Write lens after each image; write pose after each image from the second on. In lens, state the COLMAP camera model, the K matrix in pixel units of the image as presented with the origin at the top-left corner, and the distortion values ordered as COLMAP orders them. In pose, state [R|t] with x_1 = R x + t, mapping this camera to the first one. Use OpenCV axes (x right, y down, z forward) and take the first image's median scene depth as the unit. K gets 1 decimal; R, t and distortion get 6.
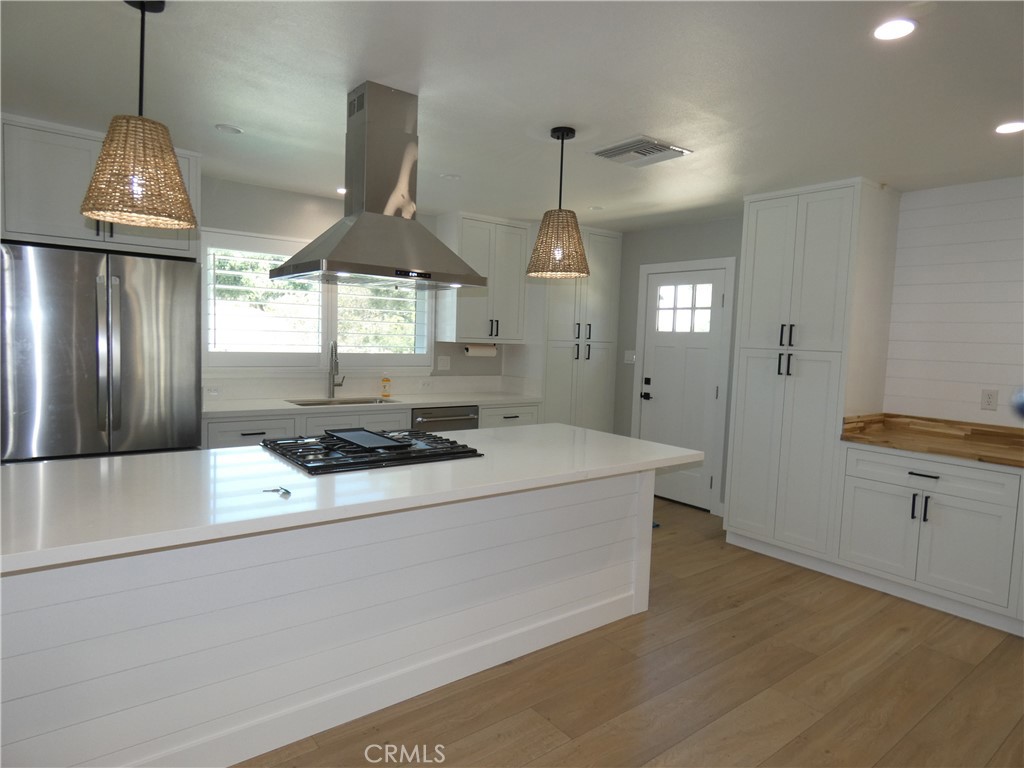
lens RADIAL K [[614.8, 0, 512.3], [0, 614.8, 383.9], [0, 0, 1]] dist [-0.002960, 0.001718]
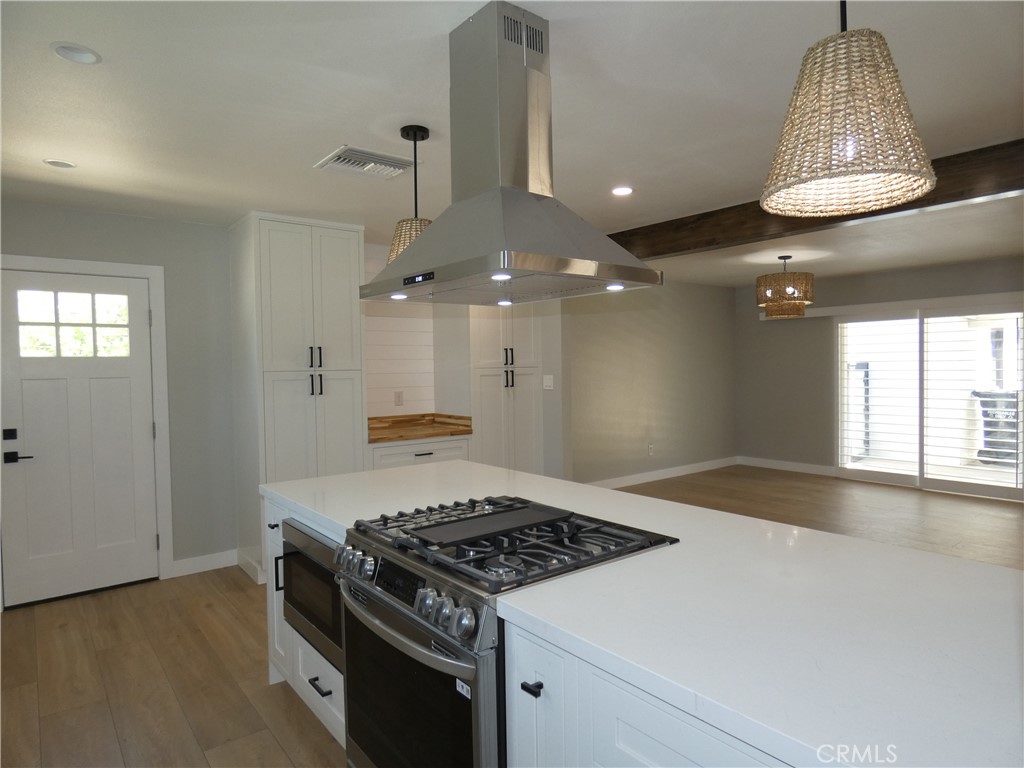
lens RADIAL K [[614.8, 0, 515.6], [0, 614.8, 380.9], [0, 0, 1]] dist [-0.002960, 0.001718]
pose [[-0.018823, -0.059438, 0.998055, -0.650125], [0.093424, 0.993759, 0.060944, -0.074844], [-0.995448, 0.094390, -0.013153, 0.712887]]
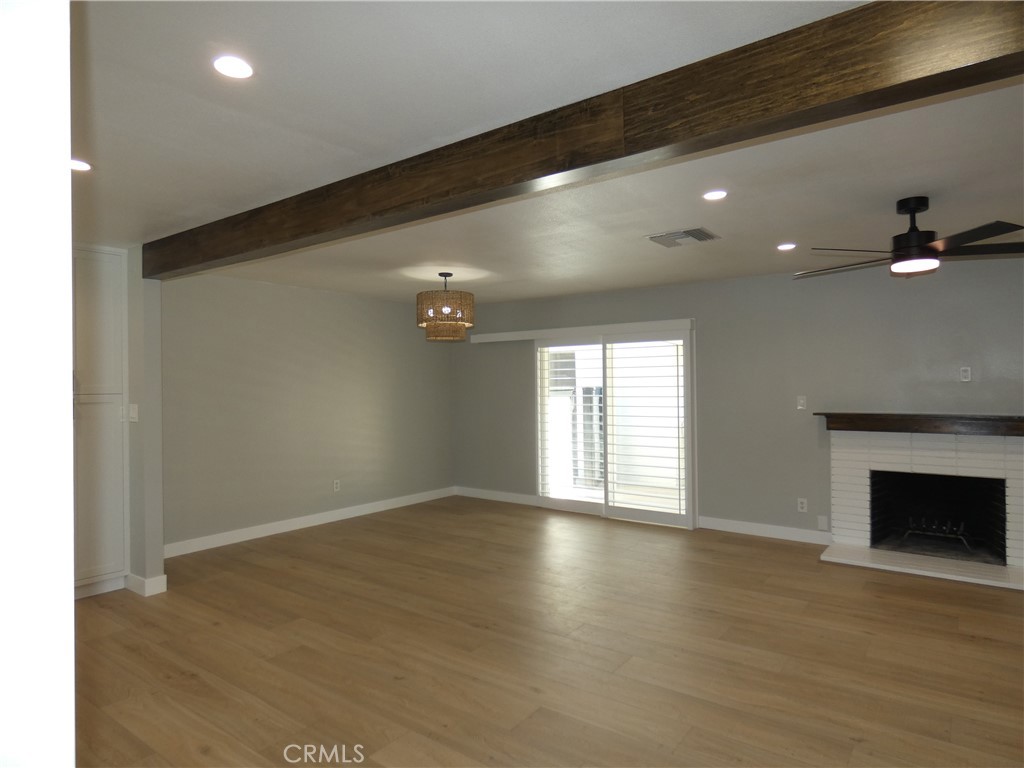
lens RADIAL K [[614.8, 0, 511.0], [0, 614.8, 383.6], [0, 0, 1]] dist [-0.002960, 0.001718]
pose [[-0.264654, -0.032606, 0.963792, -0.514471], [0.077160, 0.995508, 0.054867, -0.040364], [-0.961252, 0.088887, -0.260949, 0.226621]]
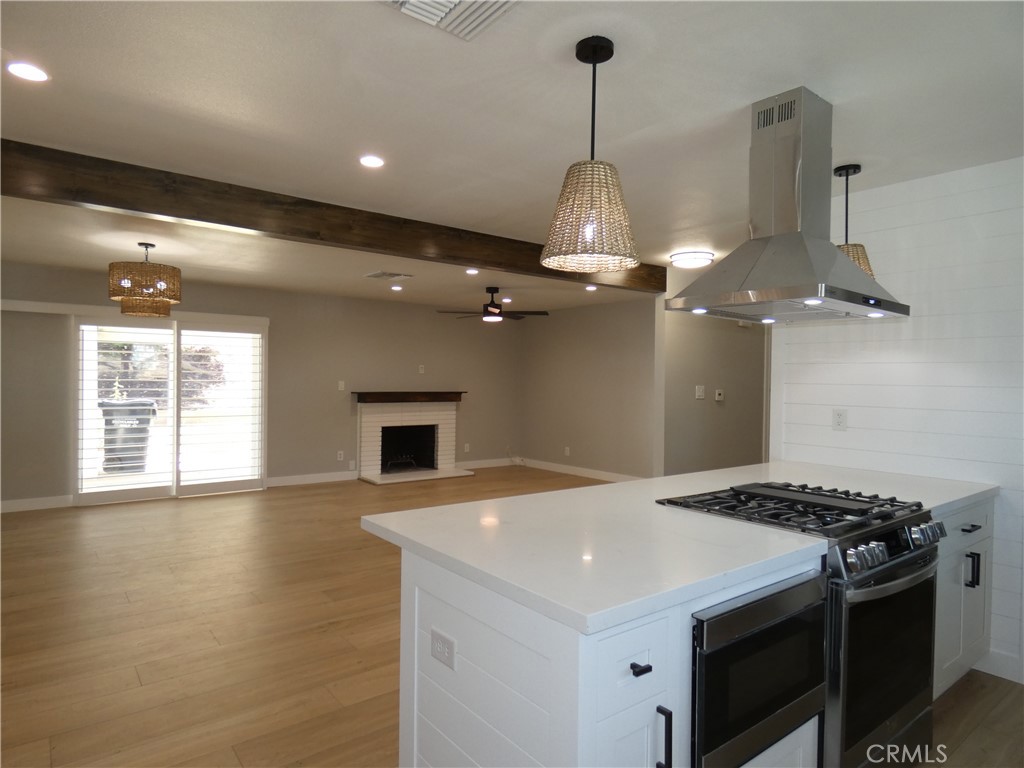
lens RADIAL K [[614.8, 0, 512.5], [0, 614.8, 382.0], [0, 0, 1]] dist [-0.002960, 0.001718]
pose [[-0.998685, -0.051256, 0.000884, 0.119625], [-0.050994, 0.995055, 0.085235, -0.087591], [-0.005249, 0.085078, -0.996360, 1.322548]]
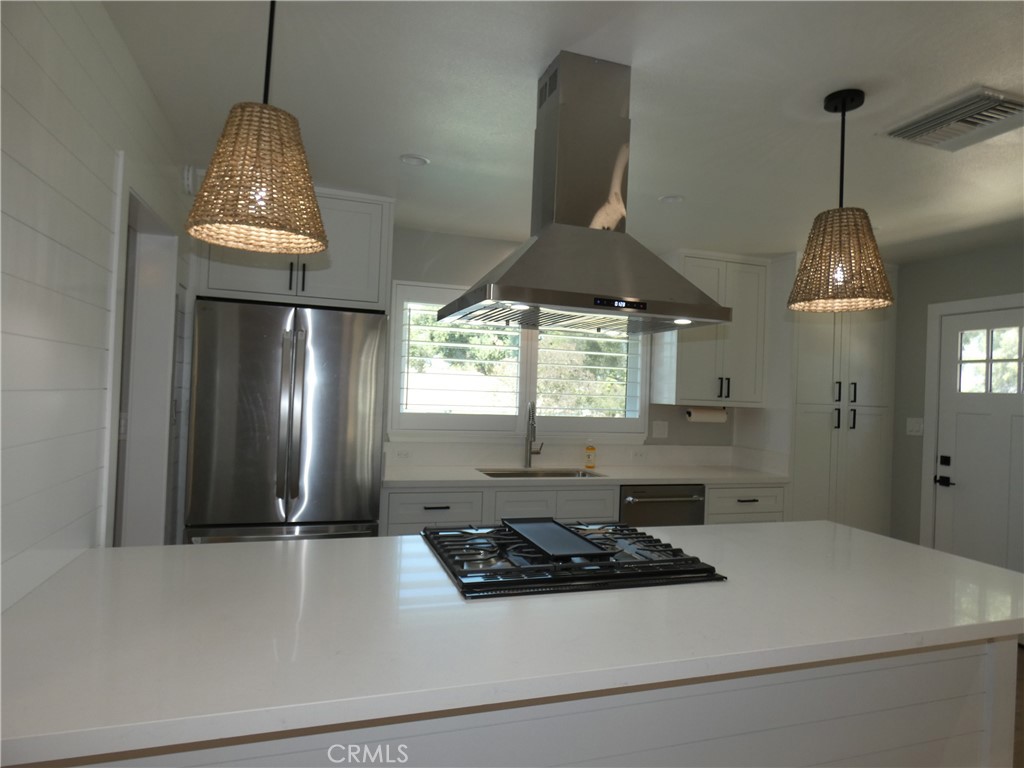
lens RADIAL K [[614.8, 0, 514.9], [0, 614.8, 385.4], [0, 0, 1]] dist [-0.002960, 0.001718]
pose [[0.943103, -0.001870, -0.332496, -0.028519], [-0.030985, 0.995139, -0.093484, -0.013755], [0.331055, 0.098467, 0.938460, 0.210718]]
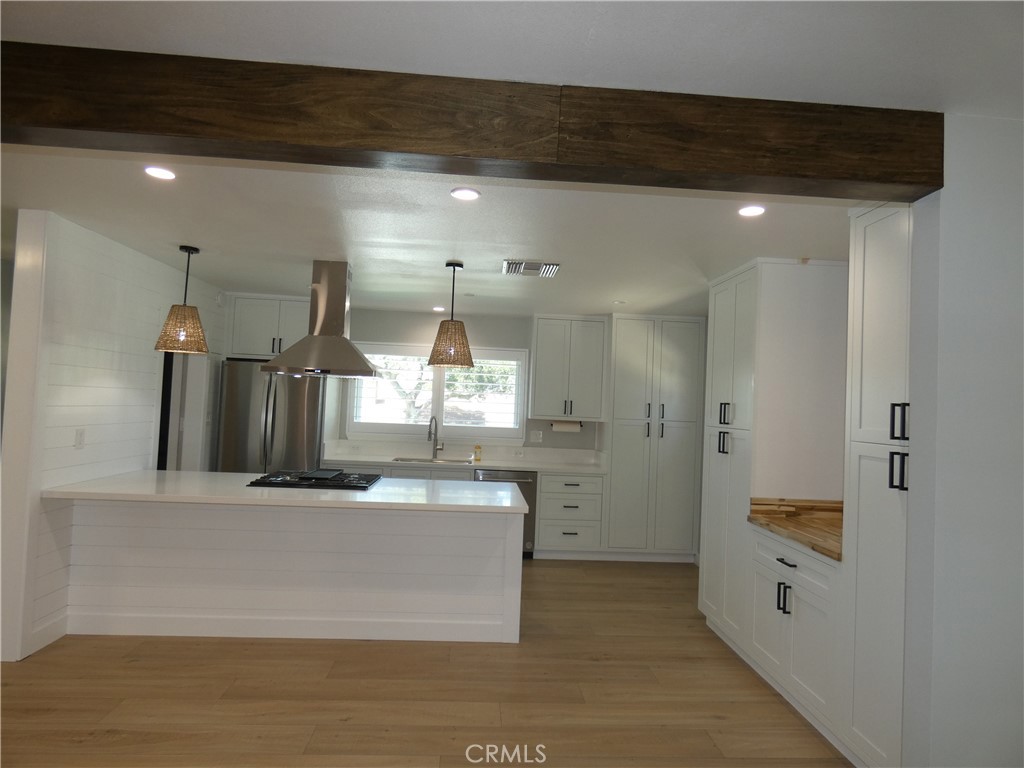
lens RADIAL K [[614.8, 0, 512.6], [0, 614.8, 380.7], [0, 0, 1]] dist [-0.002960, 0.001718]
pose [[0.825510, -0.021869, -0.563963, 0.770832], [-0.057470, 0.990798, -0.122544, 0.011831], [0.561454, 0.133573, 0.816657, -0.032929]]
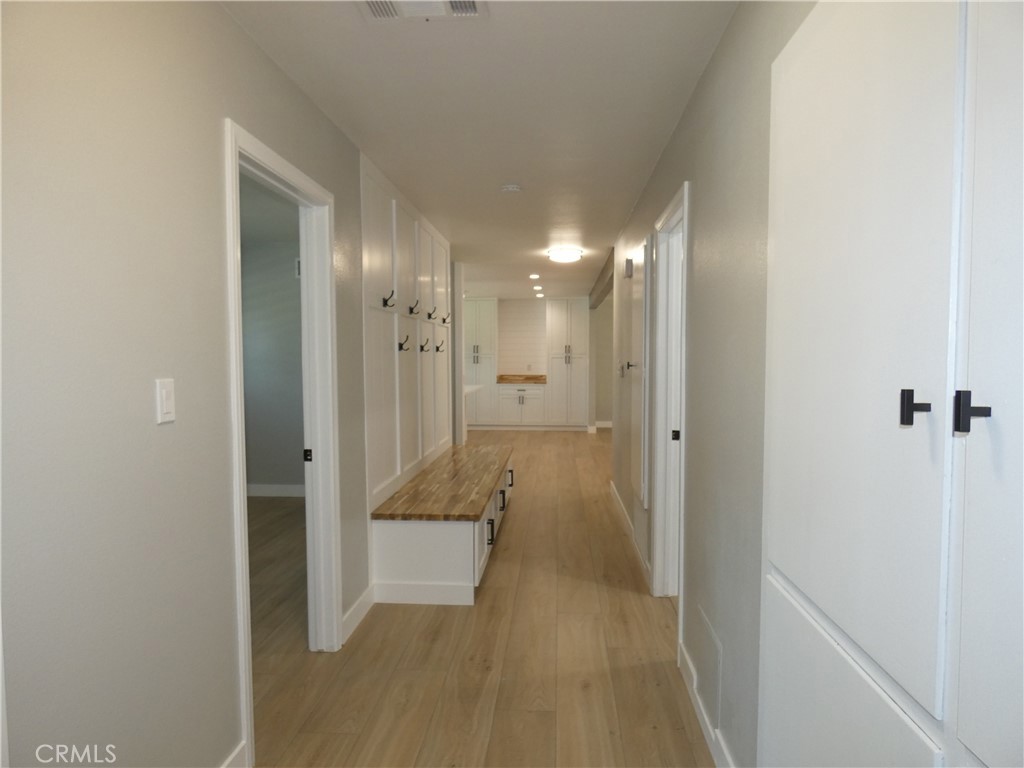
lens RADIAL K [[614.8, 0, 511.2], [0, 614.8, 384.3], [0, 0, 1]] dist [-0.002960, 0.001718]
pose [[0.679419, -0.070762, 0.730330, -1.613226], [0.080907, 0.996494, 0.021284, 0.037022], [-0.729276, 0.044628, 0.682763, -1.109192]]
